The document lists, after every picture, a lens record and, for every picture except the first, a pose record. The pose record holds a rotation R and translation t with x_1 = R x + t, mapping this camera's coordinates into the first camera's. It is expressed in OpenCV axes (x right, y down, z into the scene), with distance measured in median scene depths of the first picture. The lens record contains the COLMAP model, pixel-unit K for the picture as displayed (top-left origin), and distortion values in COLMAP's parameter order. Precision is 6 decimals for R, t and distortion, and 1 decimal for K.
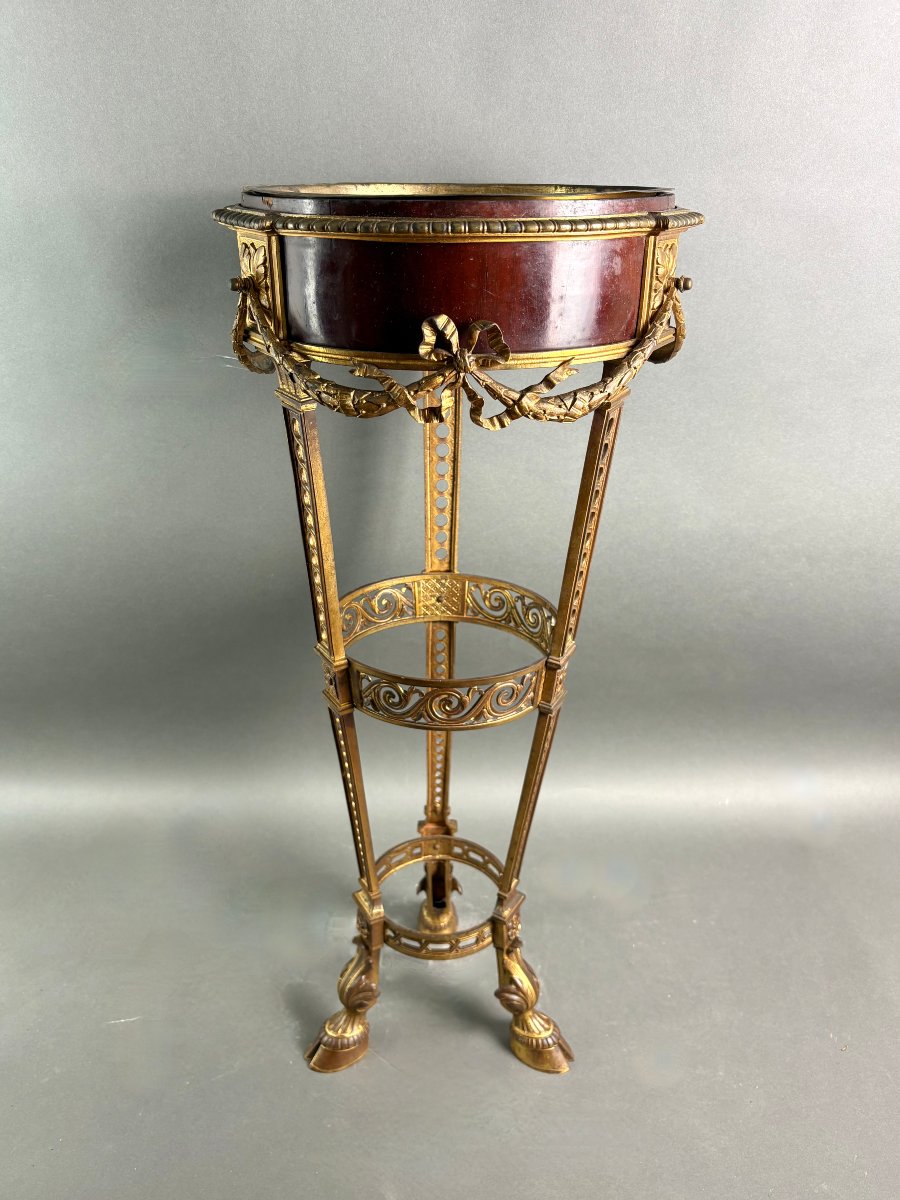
lens RADIAL K [[910.6, 0, 450.0], [0, 910.6, 511.9], [0, 0, 1]] dist [-0.003980, 0.006232]
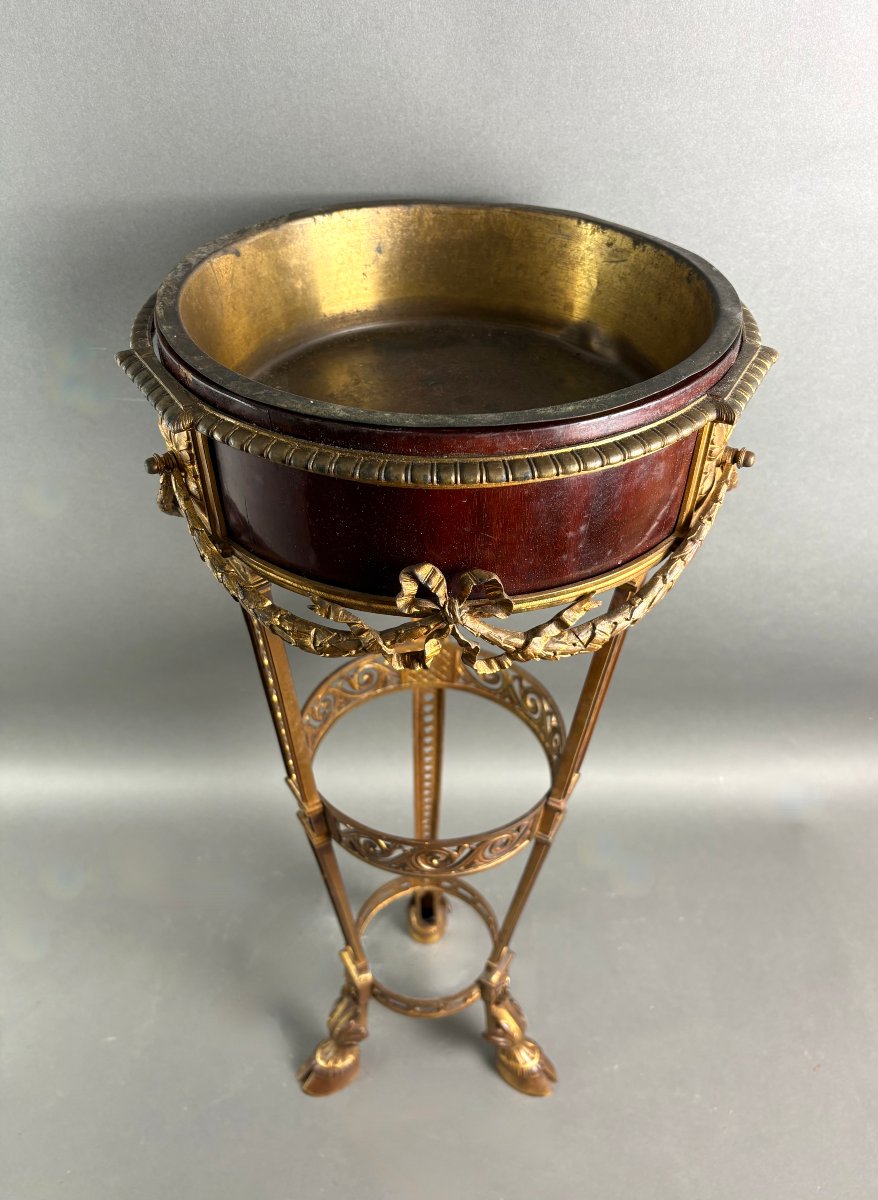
lens RADIAL K [[907.7, 0, 450.3], [0, 907.7, 511.6], [0, 0, 1]] dist [0.001598, 0.001076]
pose [[0.999968, 0.003164, 0.007325, 0.004230], [-0.005121, 0.958514, 0.285000, -0.315943], [-0.006119, -0.285028, 0.958500, 0.193565]]
